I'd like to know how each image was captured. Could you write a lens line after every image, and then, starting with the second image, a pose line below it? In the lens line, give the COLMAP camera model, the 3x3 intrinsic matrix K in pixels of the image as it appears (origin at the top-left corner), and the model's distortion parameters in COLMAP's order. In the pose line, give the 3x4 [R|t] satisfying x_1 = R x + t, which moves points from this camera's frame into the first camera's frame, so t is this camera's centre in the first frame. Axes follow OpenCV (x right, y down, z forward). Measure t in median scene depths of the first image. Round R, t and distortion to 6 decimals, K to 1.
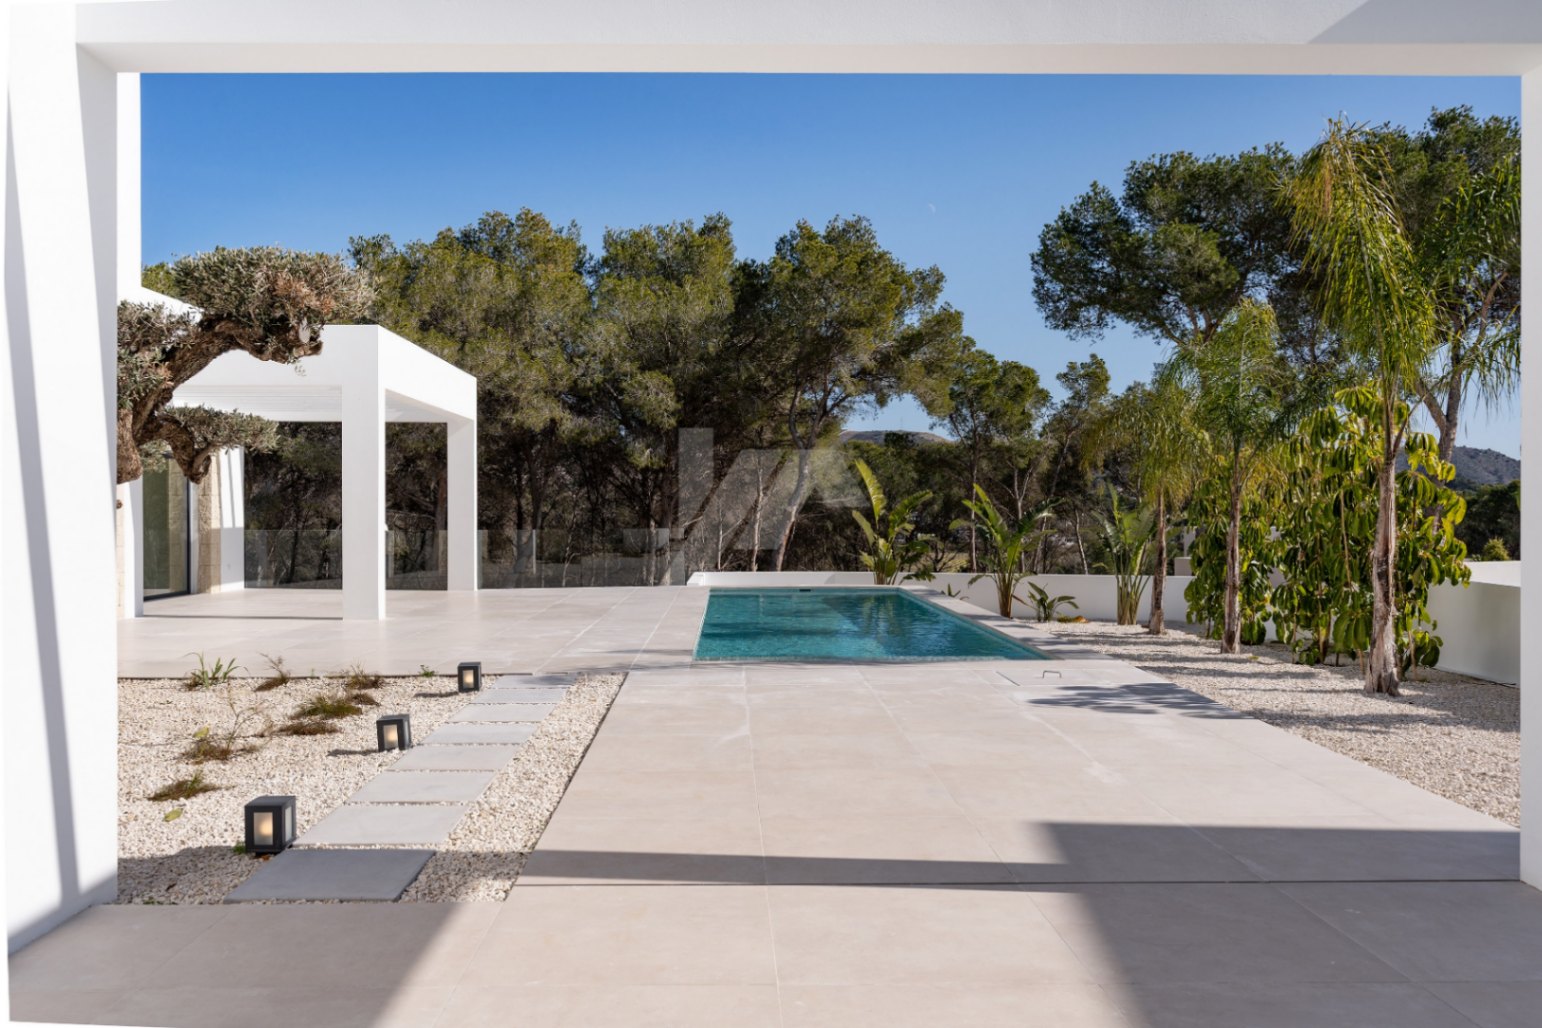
lens RADIAL K [[1167.0, 0, 766.0], [0, 1167.0, 538.8], [0, 0, 1]] dist [-0.000294, 0.000130]
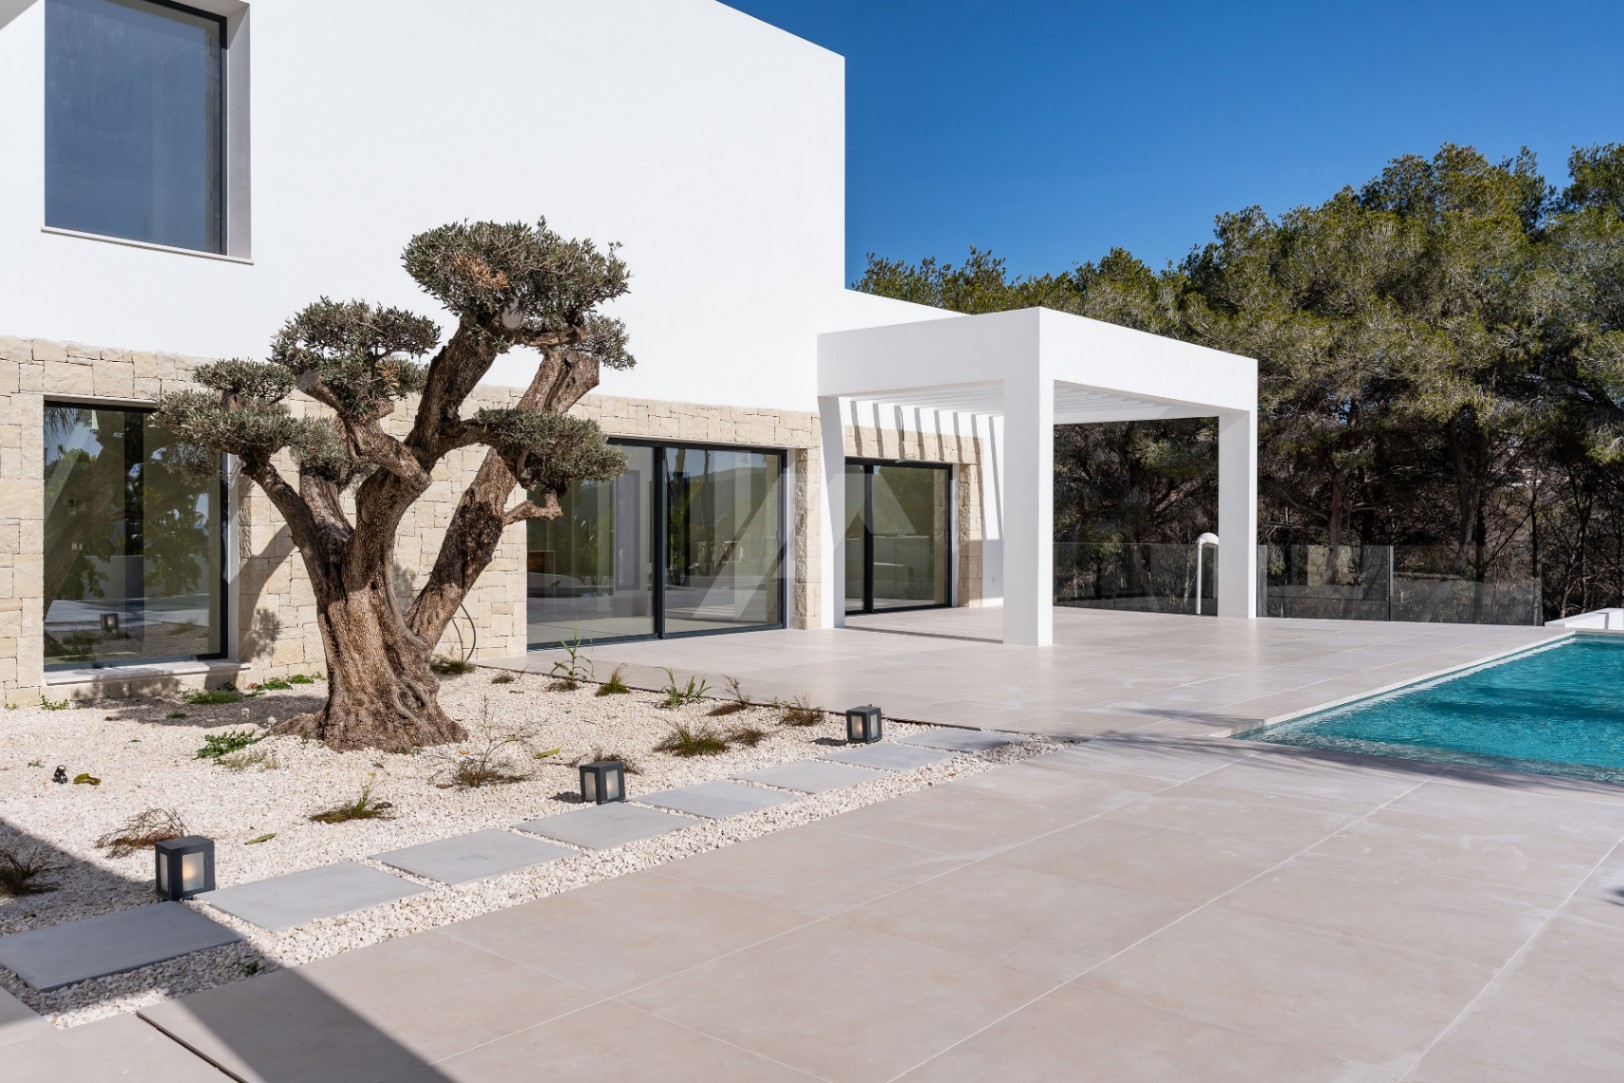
lens RADIAL K [[1273.2, 0, 801.6], [0, 1273.2, 520.7], [0, 0, 1]] dist [-0.003569, 0.002140]
pose [[0.730743, -0.001400, -0.682651, 0.087964], [-0.016288, 0.999677, -0.019487, -0.001243], [0.682458, 0.025359, 0.730485, 0.090229]]
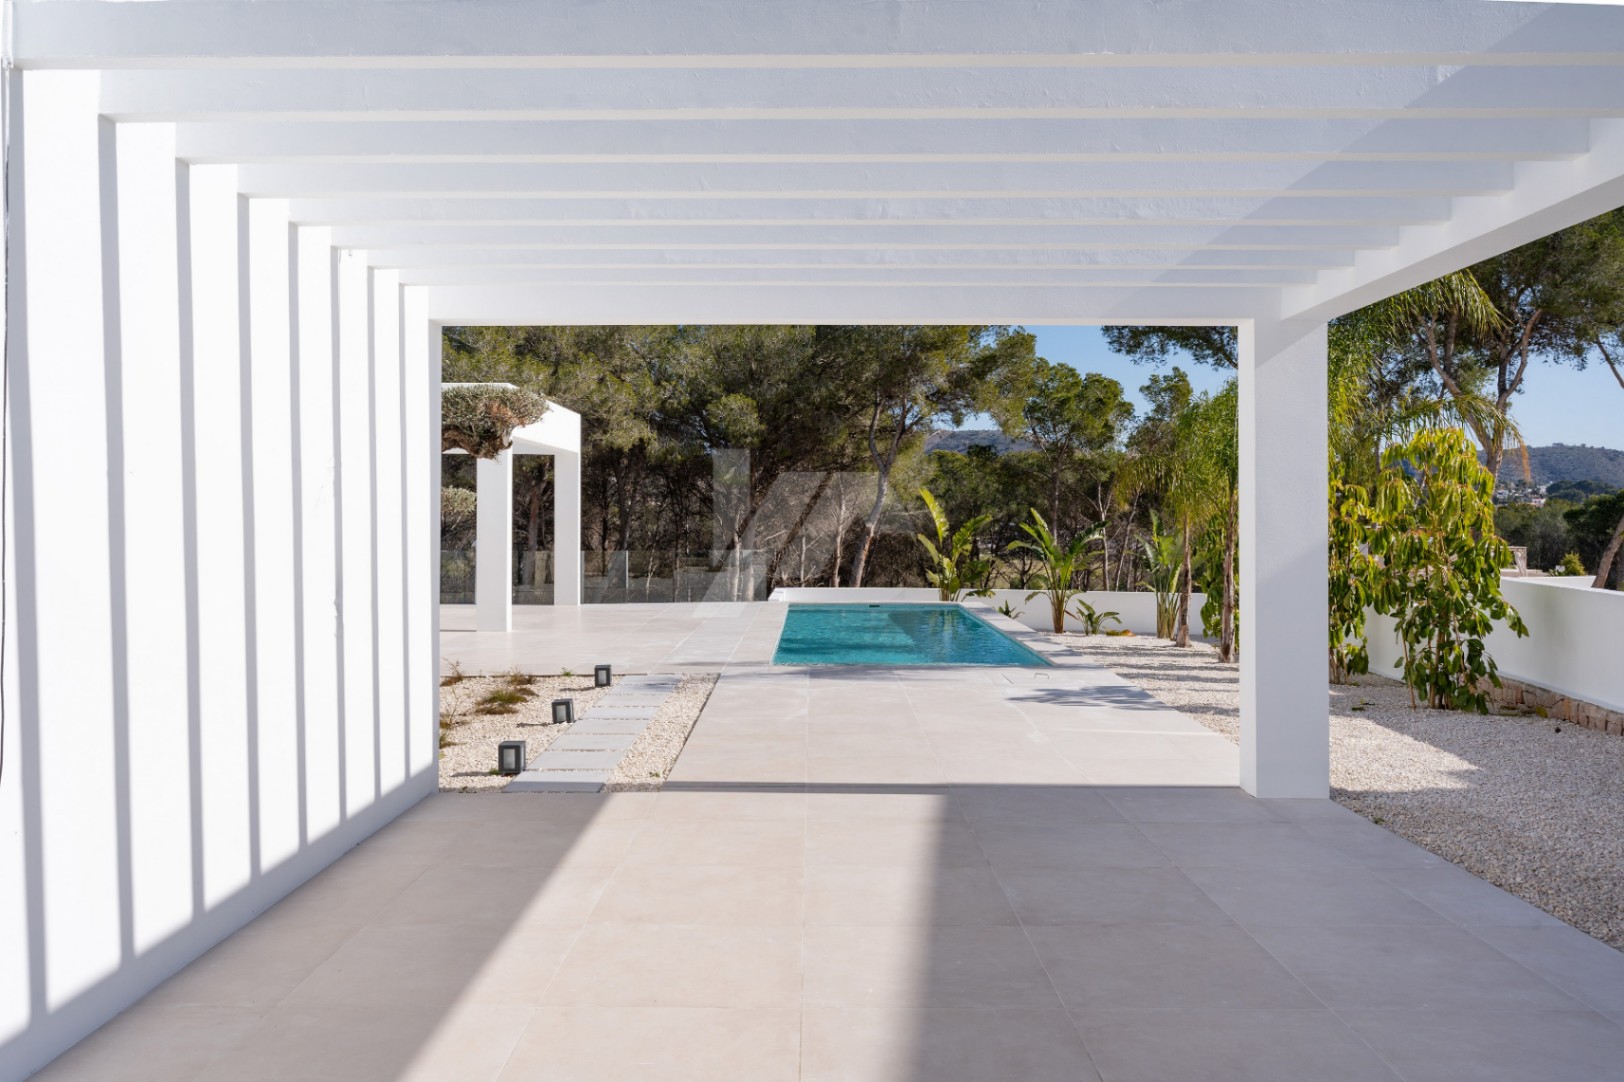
lens RADIAL K [[1232.4, 0, 812.0], [0, 1232.4, 541.0], [0, 0, 1]] dist [0.000340, 0.002439]
pose [[0.999403, 0.000661, -0.034533, 0.009955], [-0.000791, 0.999993, -0.003742, -0.008986], [0.034531, 0.003767, 0.999397, -0.116746]]
